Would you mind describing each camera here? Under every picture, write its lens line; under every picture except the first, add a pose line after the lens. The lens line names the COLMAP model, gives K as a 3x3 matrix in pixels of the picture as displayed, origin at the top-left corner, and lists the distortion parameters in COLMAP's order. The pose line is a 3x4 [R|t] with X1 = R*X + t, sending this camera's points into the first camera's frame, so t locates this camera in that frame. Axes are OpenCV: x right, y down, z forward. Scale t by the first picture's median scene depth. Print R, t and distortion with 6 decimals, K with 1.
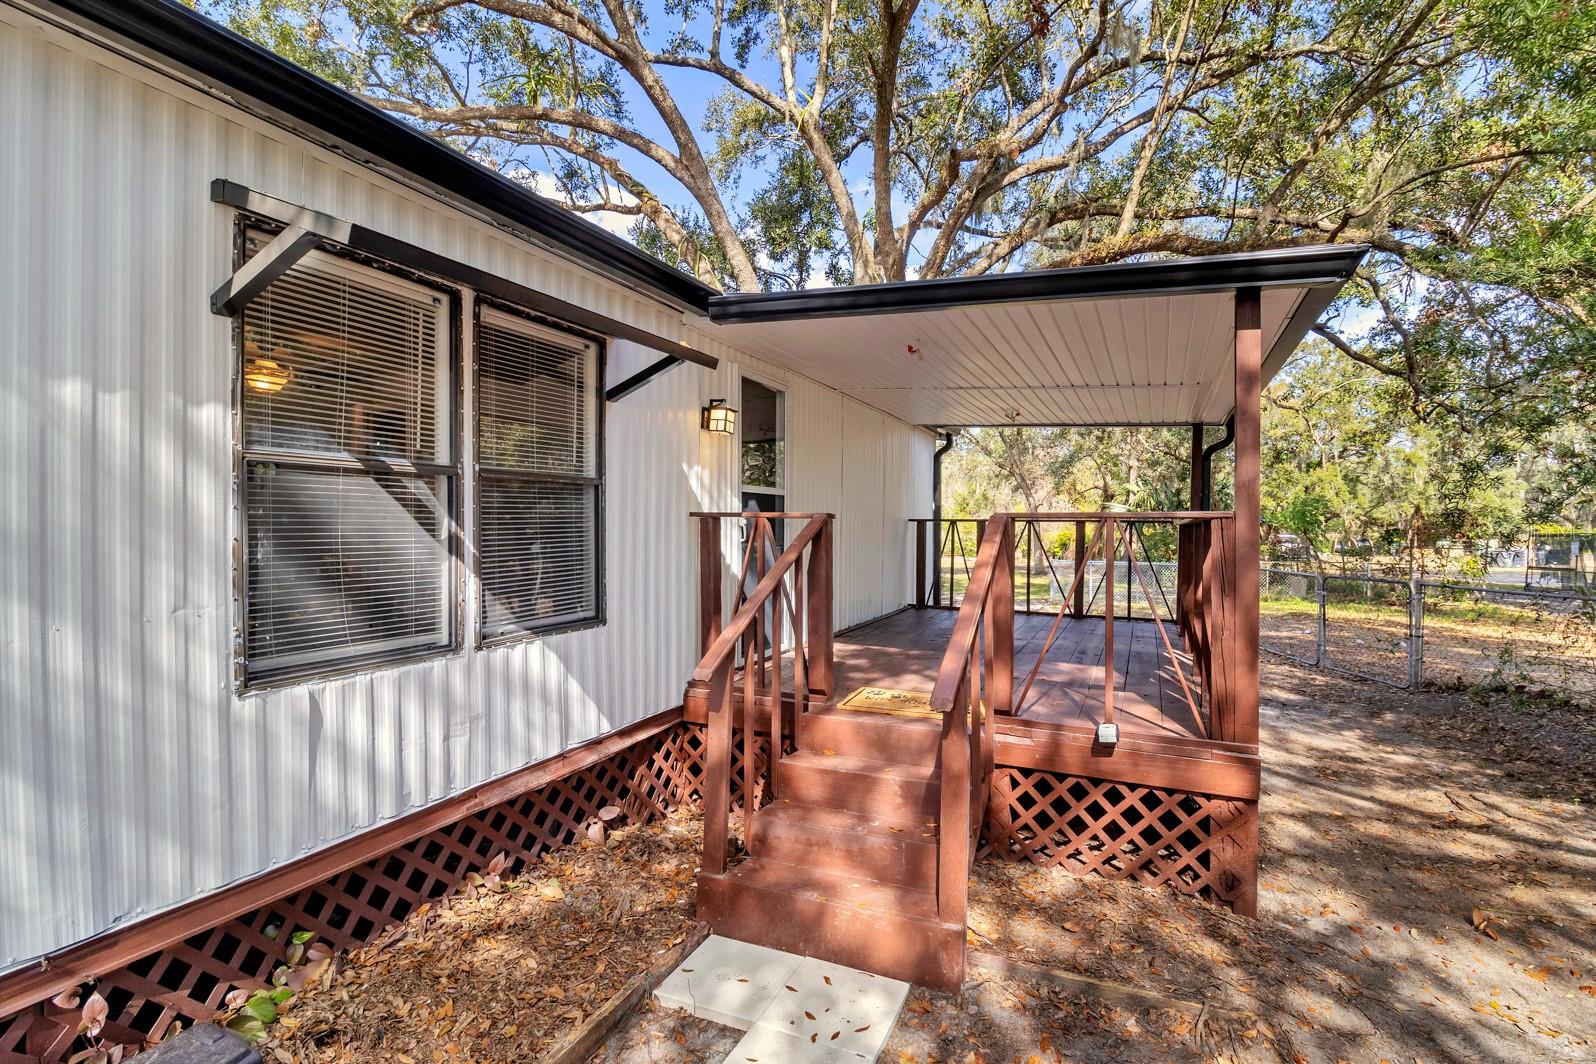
lens RADIAL K [[756.2, 0, 811.1], [0, 756.2, 543.2], [0, 0, 1]] dist [0.000410, -0.005576]
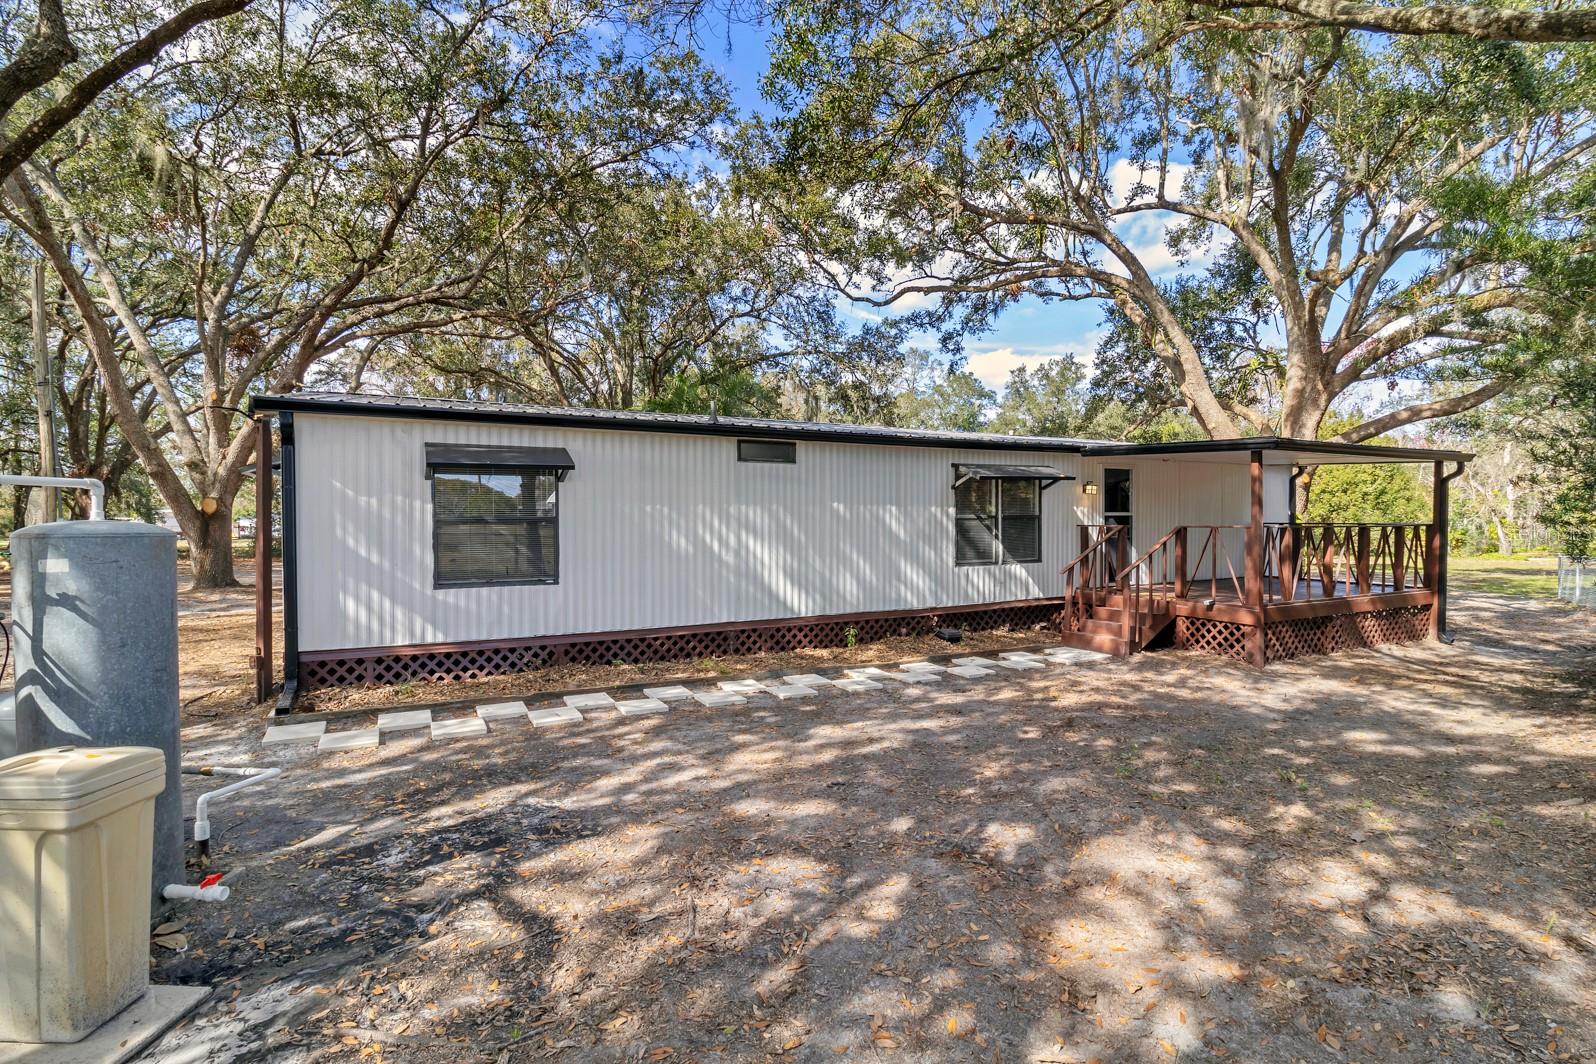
lens RADIAL K [[756.2, 0, 797.0], [0, 756.2, 531.6], [0, 0, 1]] dist [0.000410, -0.005576]
pose [[0.774593, -0.001573, -0.632457, 0.899481], [-0.003293, 0.999973, -0.006521, 0.004694], [0.632451, 0.007134, 0.774568, -2.005342]]
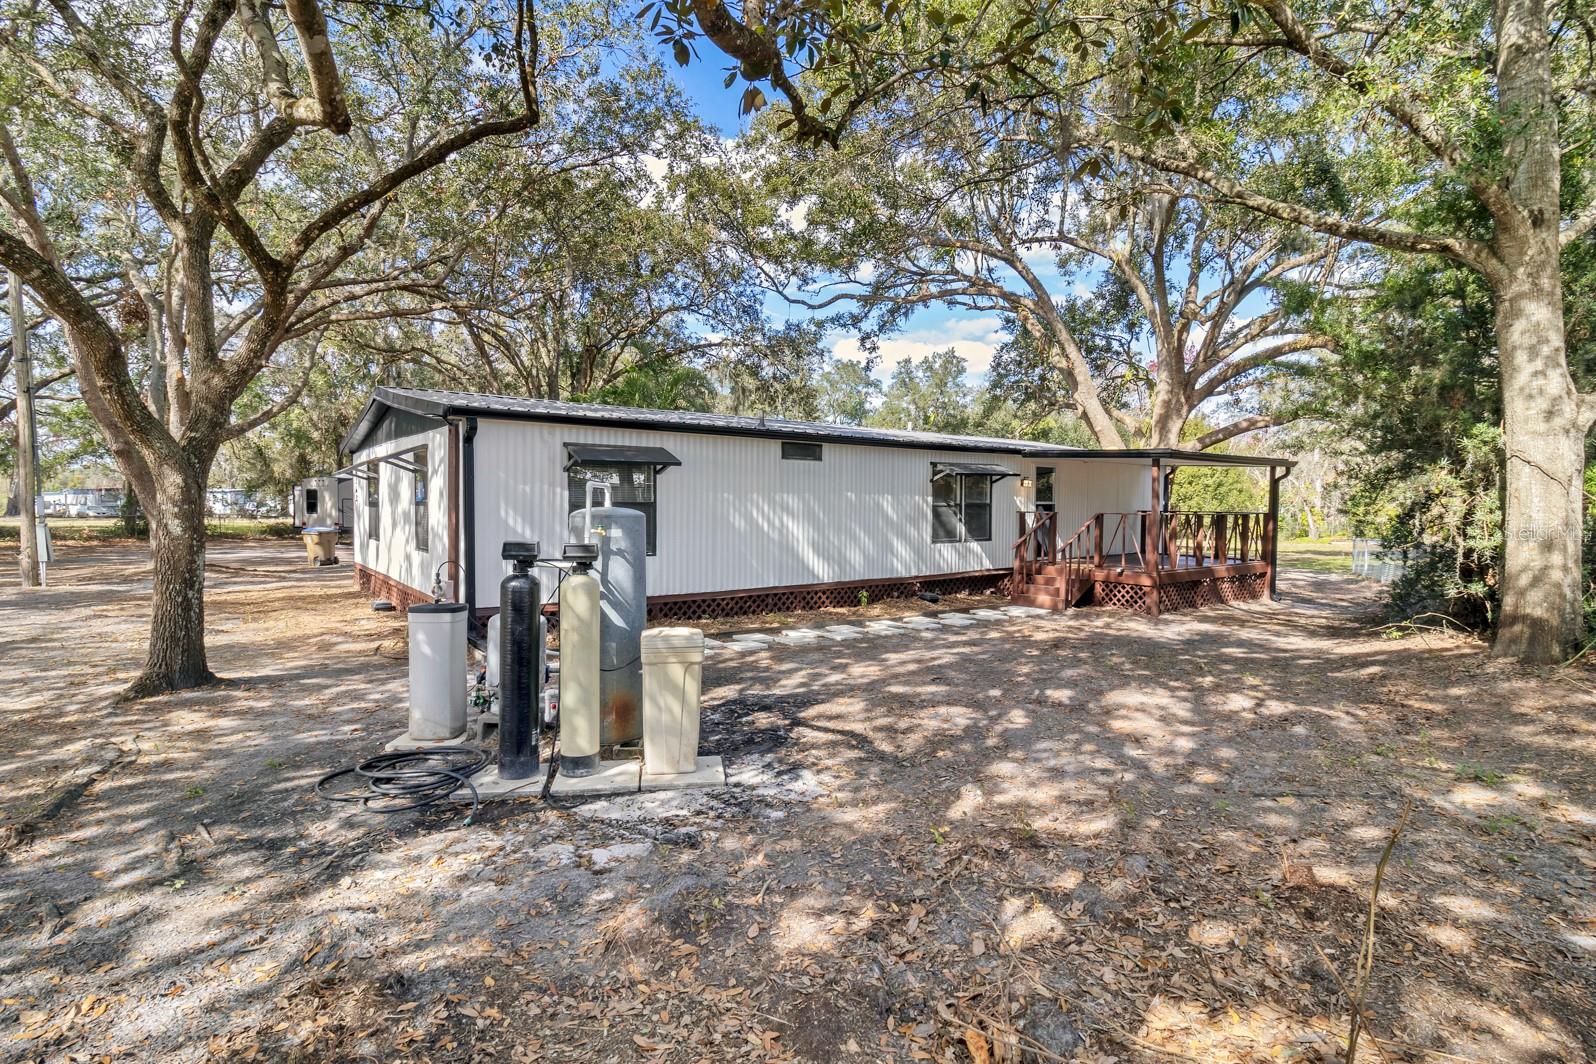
lens RADIAL K [[756.2, 0, 803.3], [0, 756.2, 525.8], [0, 0, 1]] dist [0.000410, -0.005576]
pose [[0.865828, 0.012074, -0.500195, 0.830532], [-0.009639, 0.999926, 0.007451, 0.010039], [0.500248, -0.001630, 0.865881, -2.845533]]
